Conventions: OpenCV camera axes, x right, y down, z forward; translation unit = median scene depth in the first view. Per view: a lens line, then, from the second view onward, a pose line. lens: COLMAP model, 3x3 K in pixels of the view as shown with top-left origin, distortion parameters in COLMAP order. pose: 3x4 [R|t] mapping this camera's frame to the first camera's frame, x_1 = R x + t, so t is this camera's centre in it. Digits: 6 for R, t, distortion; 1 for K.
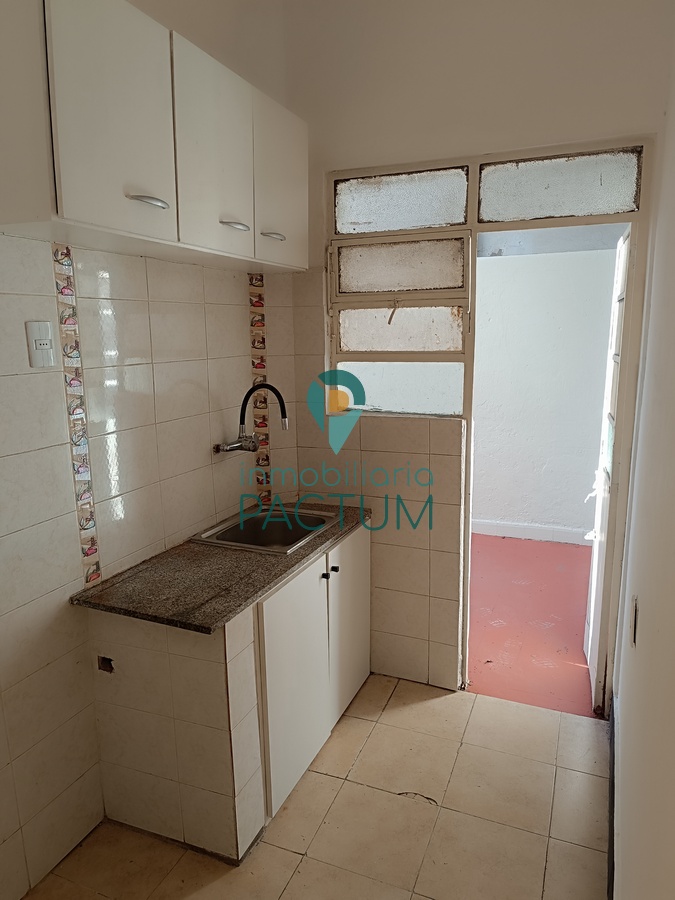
lens RADIAL K [[625.2, 0, 342.9], [0, 625.2, 448.5], [0, 0, 1]] dist [0.009077, -0.019505]
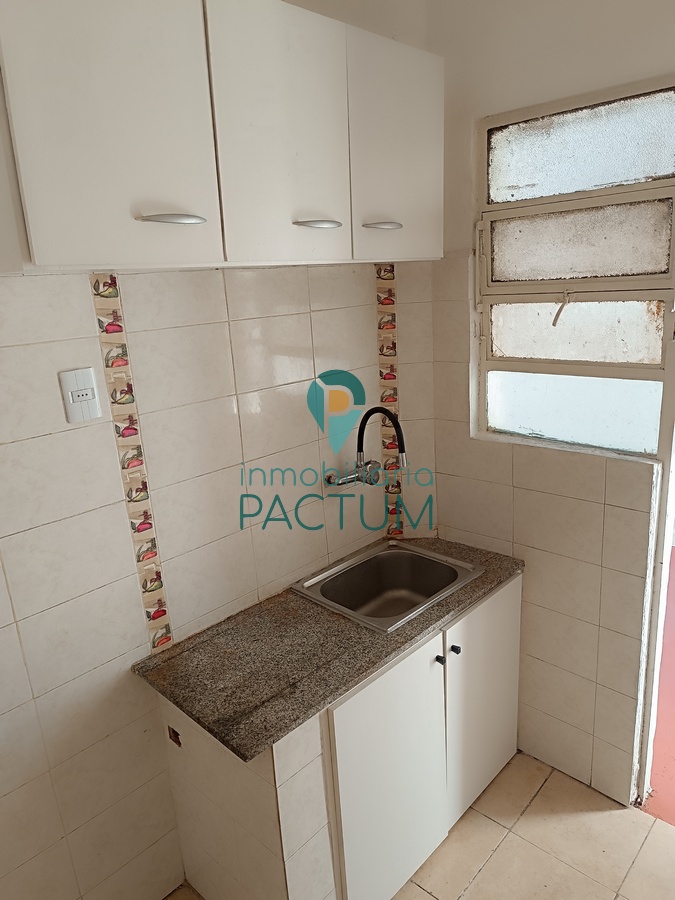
lens RADIAL K [[625.2, 0, 334.2], [0, 625.2, 450.7], [0, 0, 1]] dist [0.009077, -0.019505]
pose [[0.930606, 0.053116, -0.362148, 0.110594], [-0.017777, 0.994806, 0.100226, -0.125422], [0.365590, -0.086833, 0.926717, 0.219750]]
